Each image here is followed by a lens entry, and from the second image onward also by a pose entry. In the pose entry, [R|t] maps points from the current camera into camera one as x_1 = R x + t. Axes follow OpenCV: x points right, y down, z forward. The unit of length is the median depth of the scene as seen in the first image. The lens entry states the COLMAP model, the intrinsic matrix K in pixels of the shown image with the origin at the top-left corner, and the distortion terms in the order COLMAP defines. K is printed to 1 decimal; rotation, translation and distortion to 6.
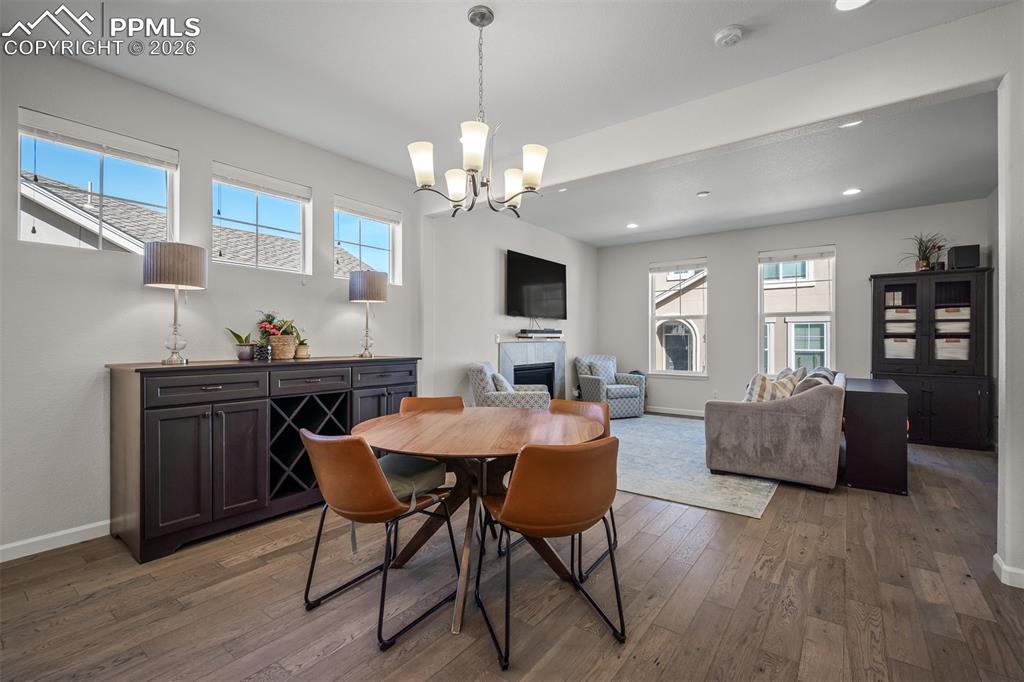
lens RADIAL K [[457.4, 0, 504.4], [0, 457.4, 341.6], [0, 0, 1]] dist [-0.002849, -0.000183]
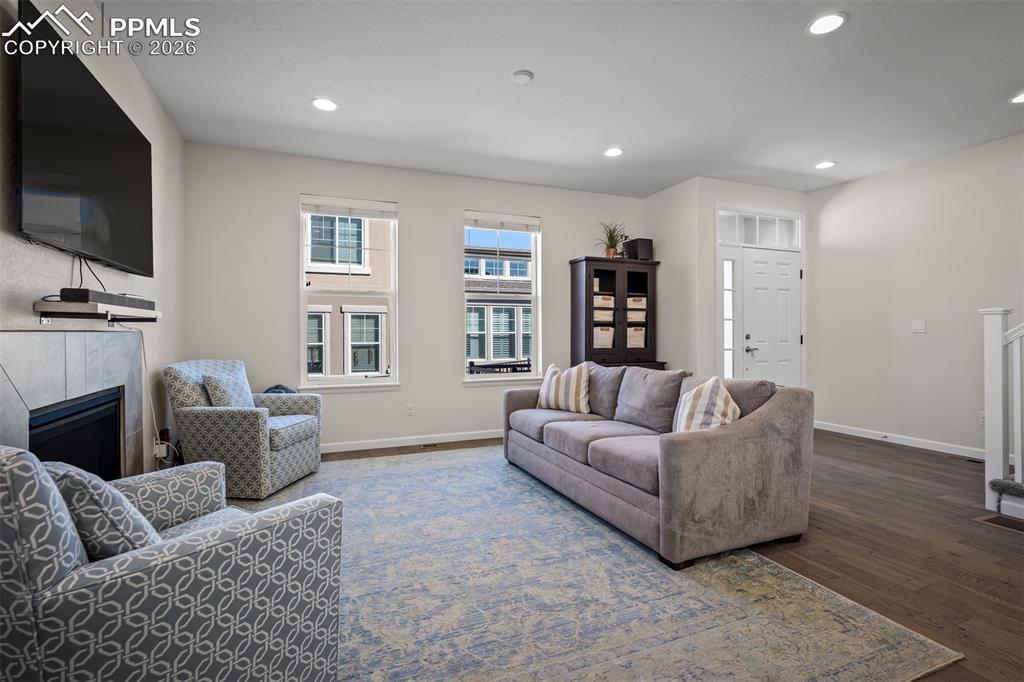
lens RADIAL K [[487.9, 0, 511.2], [0, 487.9, 334.7], [0, 0, 1]] dist [-0.002101, 0.002129]
pose [[0.503669, -0.004453, 0.863885, -0.110189], [0.006994, 0.999975, 0.001077, 0.007091], [-0.863868, 0.005499, 0.503688, 0.688691]]
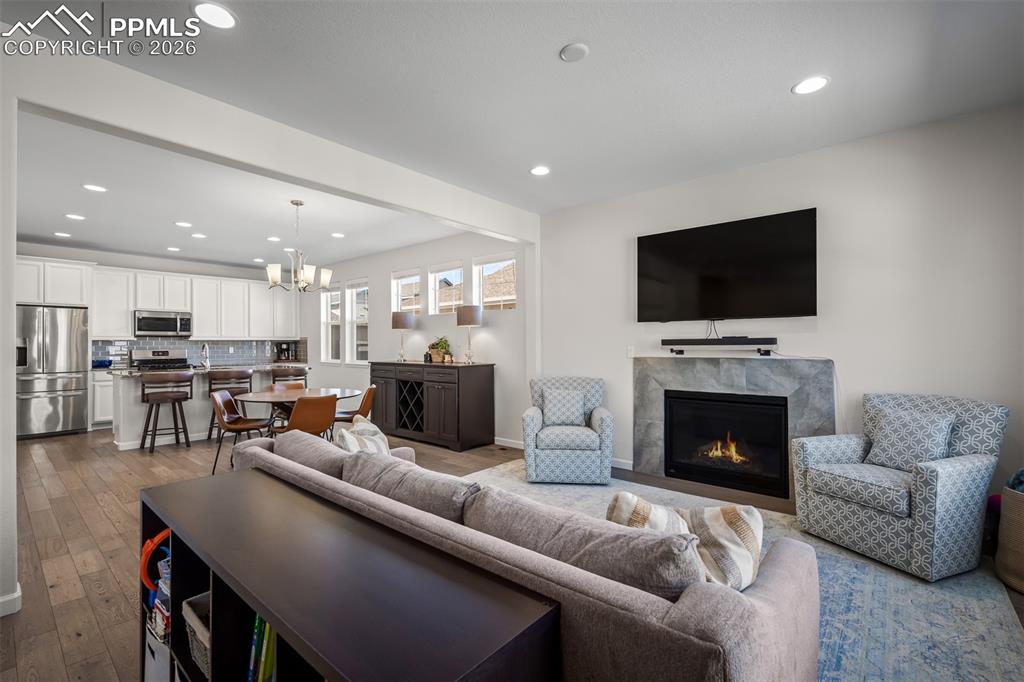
lens RADIAL K [[457.4, 0, 510.8], [0, 457.4, 340.7], [0, 0, 1]] dist [-0.002849, -0.000183]
pose [[-0.062827, -0.008859, -0.997985, 0.899676], [-0.000685, 0.999961, -0.008833, -0.020526], [0.998024, 0.000129, -0.062831, 0.951372]]
